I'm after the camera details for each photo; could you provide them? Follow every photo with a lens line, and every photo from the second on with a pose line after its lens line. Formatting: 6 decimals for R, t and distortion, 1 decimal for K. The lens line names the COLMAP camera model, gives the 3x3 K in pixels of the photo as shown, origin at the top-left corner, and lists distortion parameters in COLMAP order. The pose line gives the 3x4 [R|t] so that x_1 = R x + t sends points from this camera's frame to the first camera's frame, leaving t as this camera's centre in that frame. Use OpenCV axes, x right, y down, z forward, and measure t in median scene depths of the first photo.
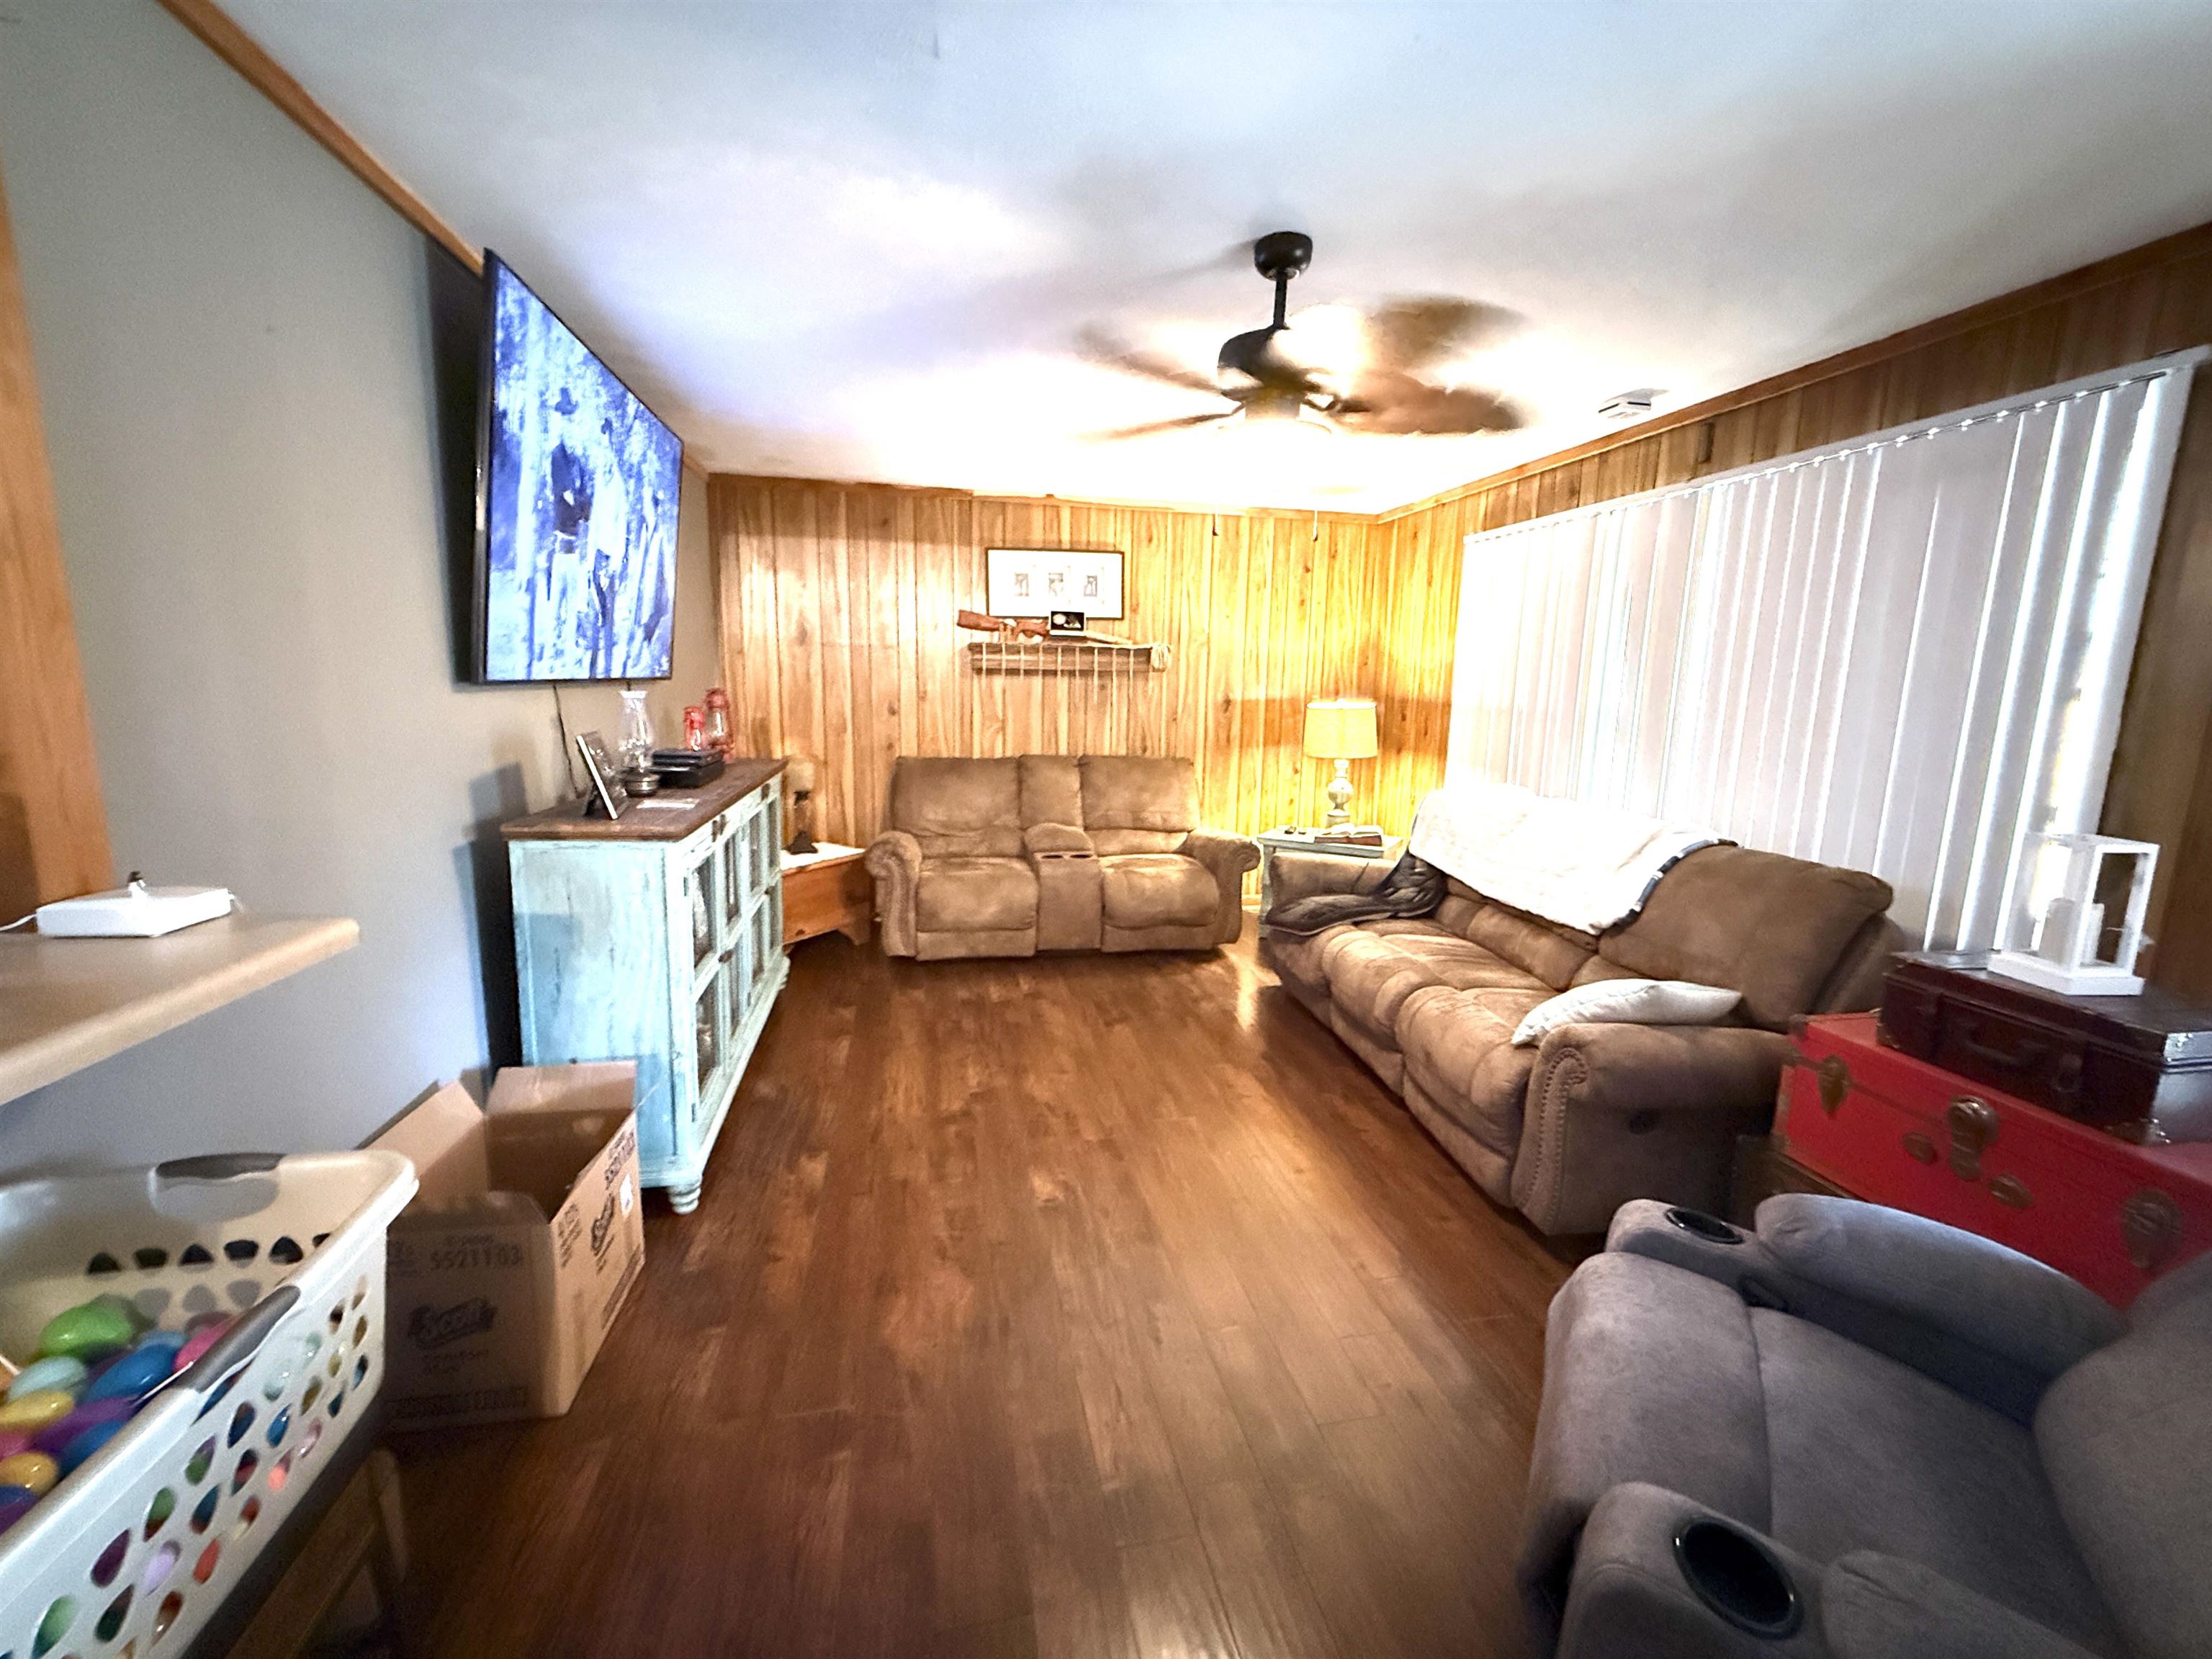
lens RADIAL K [[885.1, 0, 1106.0], [0, 885.1, 829.5], [0, 0, 1]] dist [0.001531, 0.000118]
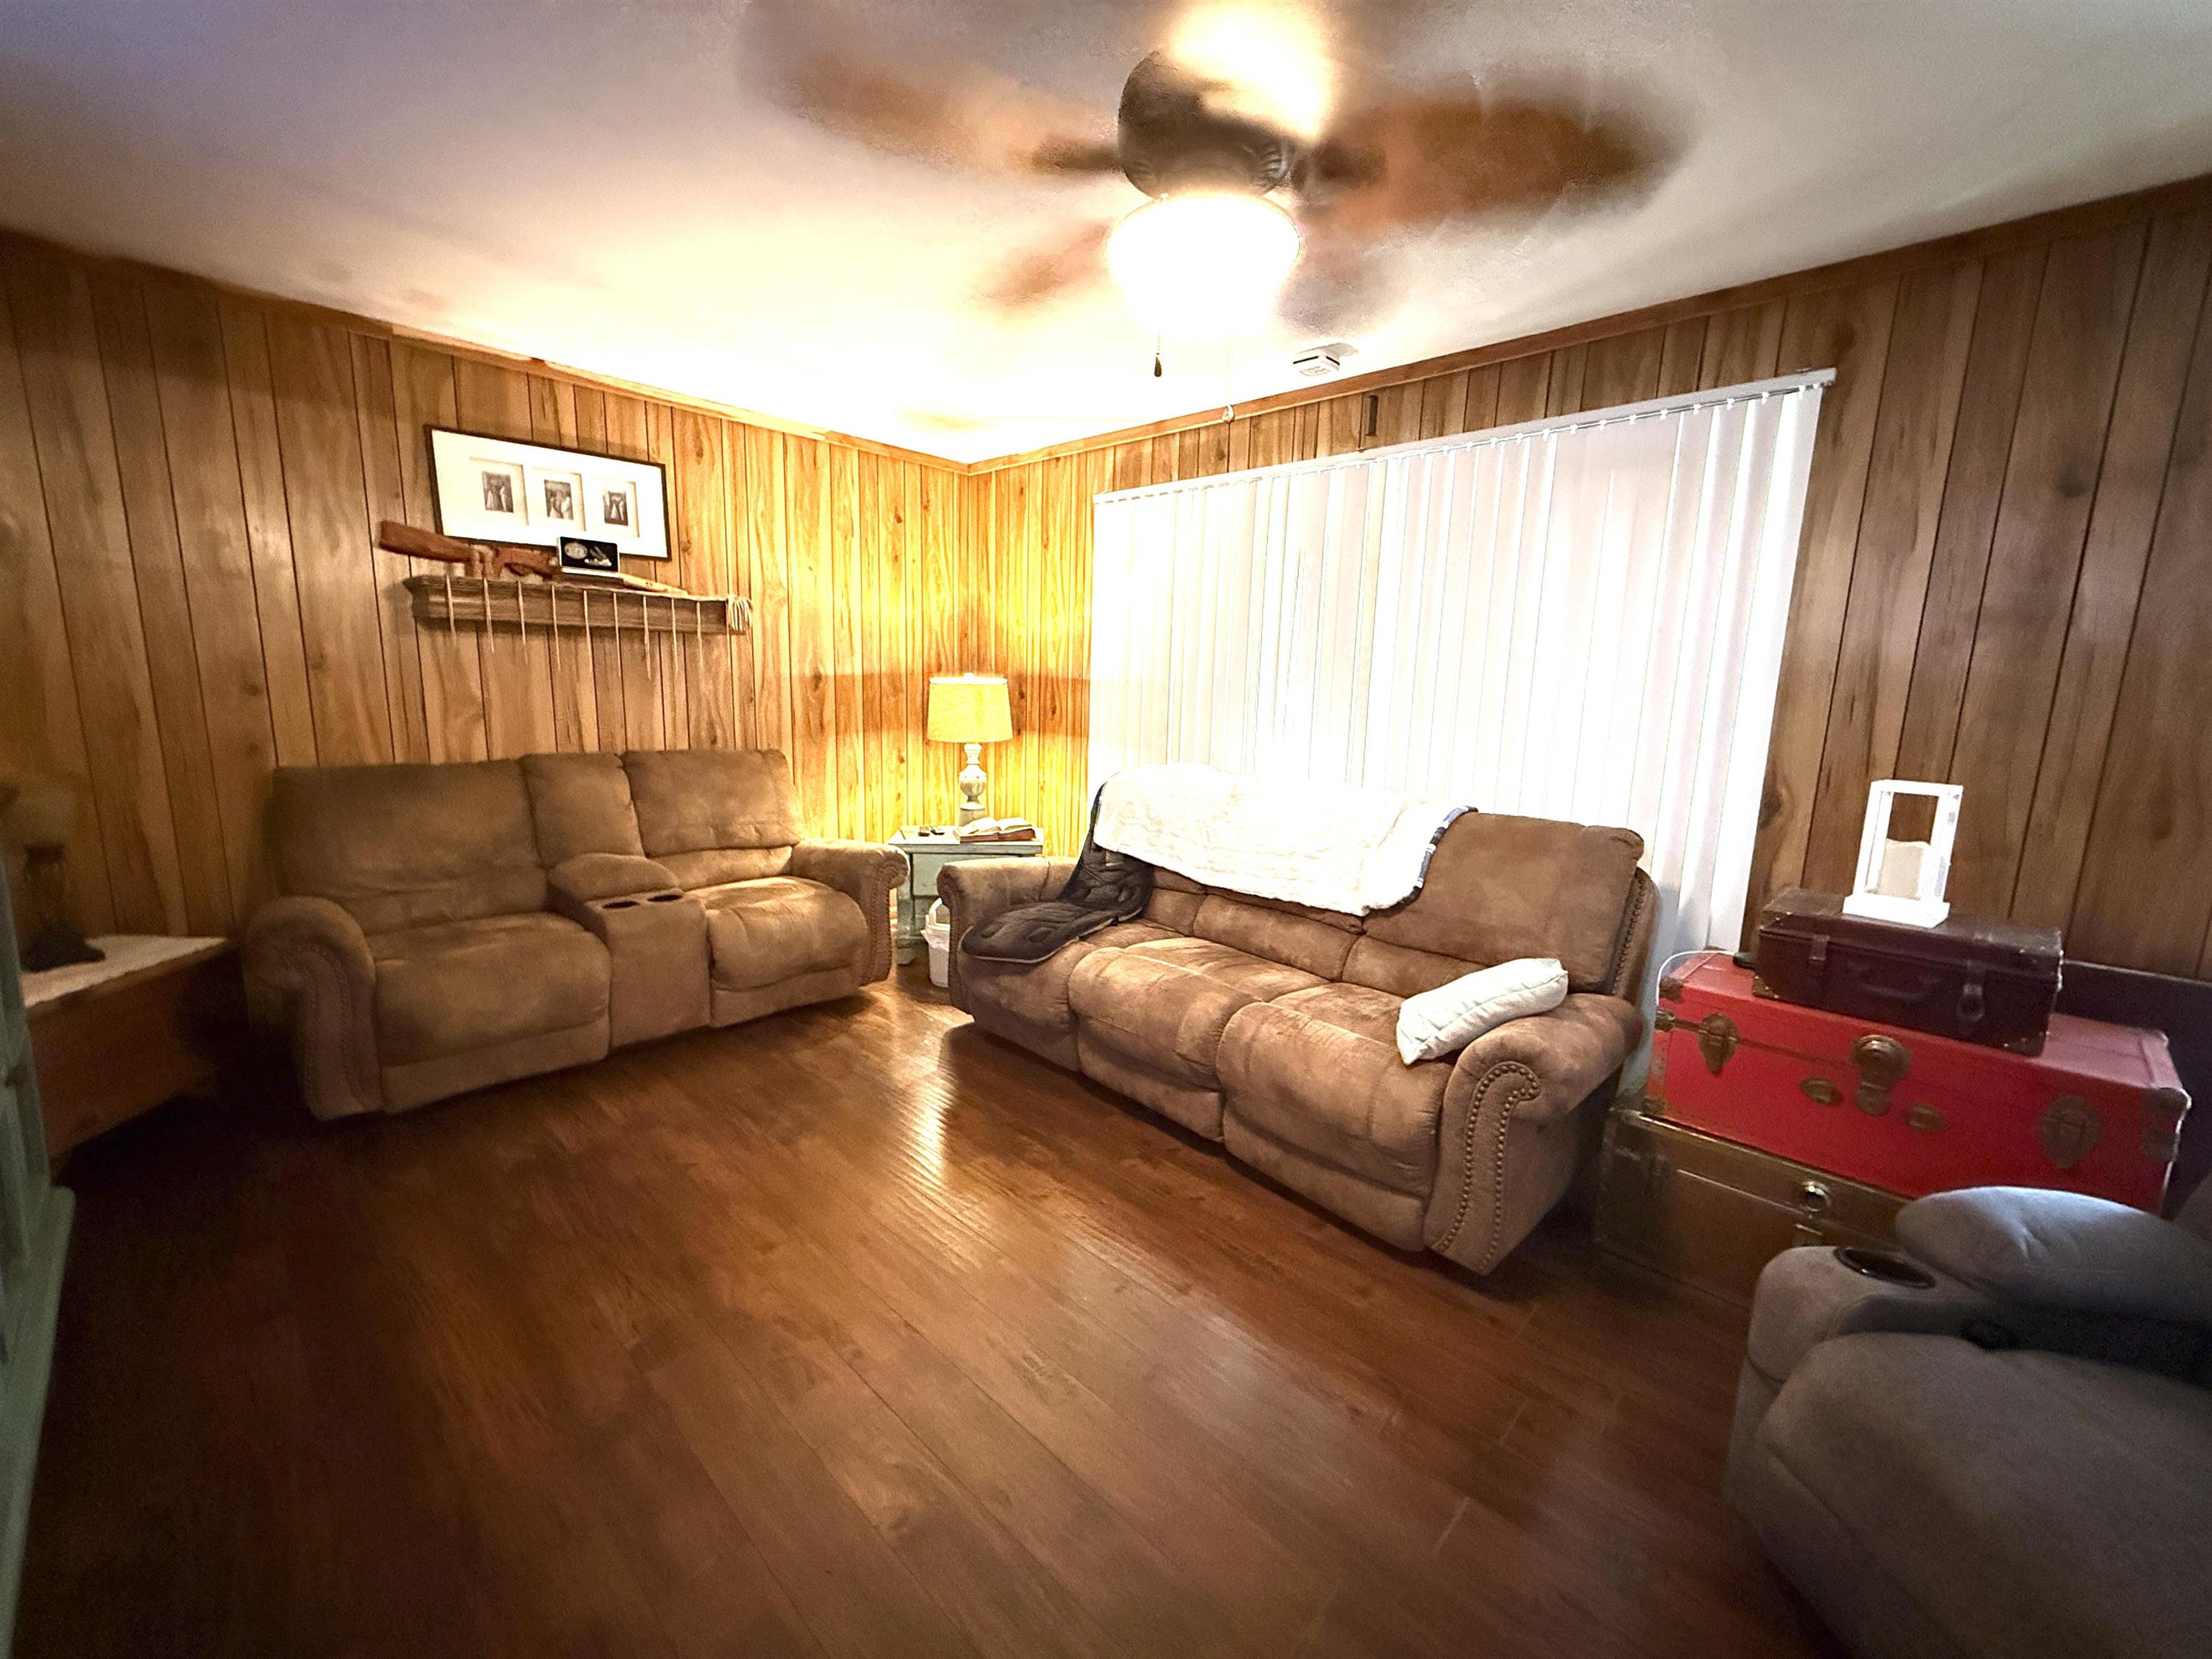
lens RADIAL K [[885.1, 0, 1106.0], [0, 885.1, 829.5], [0, 0, 1]] dist [0.001531, 0.000118]
pose [[0.823803, -0.090920, 0.559538, -0.121987], [0.082532, 0.995774, 0.040294, -0.021405], [-0.560837, 0.012986, 0.827825, 0.228771]]
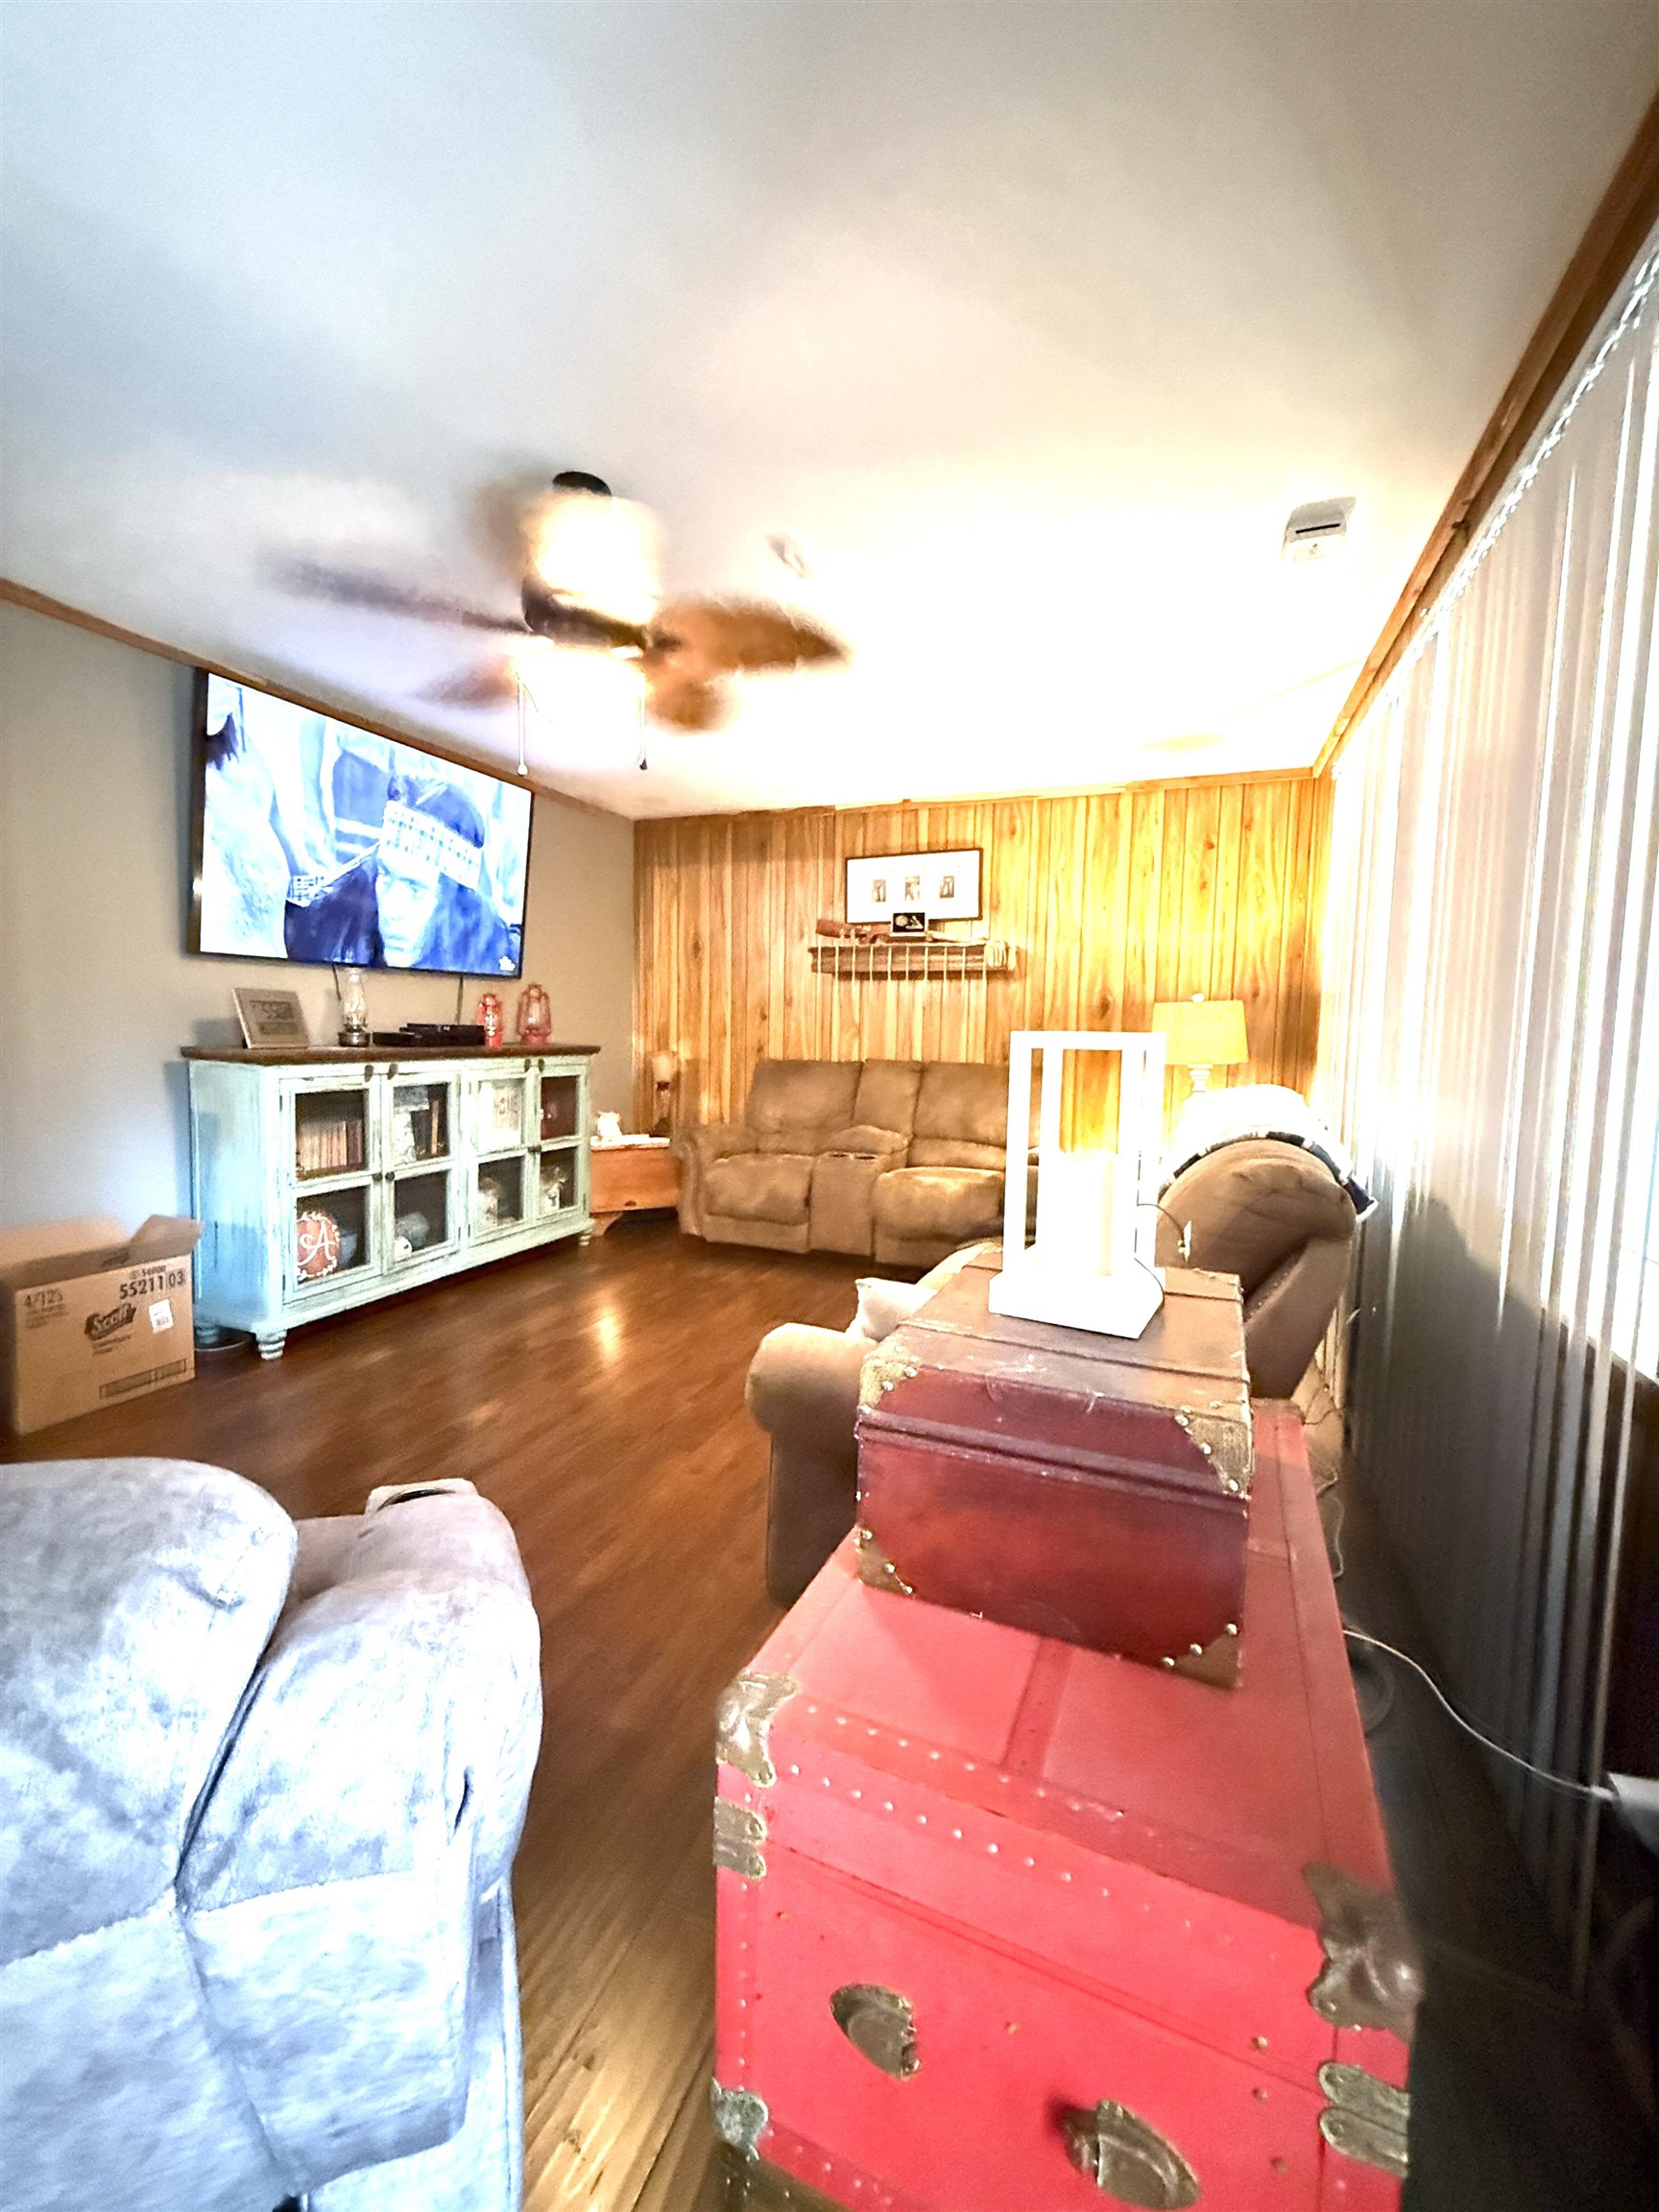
lens RADIAL K [[885.1, 0, 829.5], [0, 885.1, 1106.0], [0, 0, 1]] dist [0.001531, 0.000118]
pose [[0.837901, 0.045640, -0.543910, 0.444433], [-0.091501, 0.994141, -0.057540, 0.032023], [0.538098, 0.097981, 0.837168, 0.160663]]
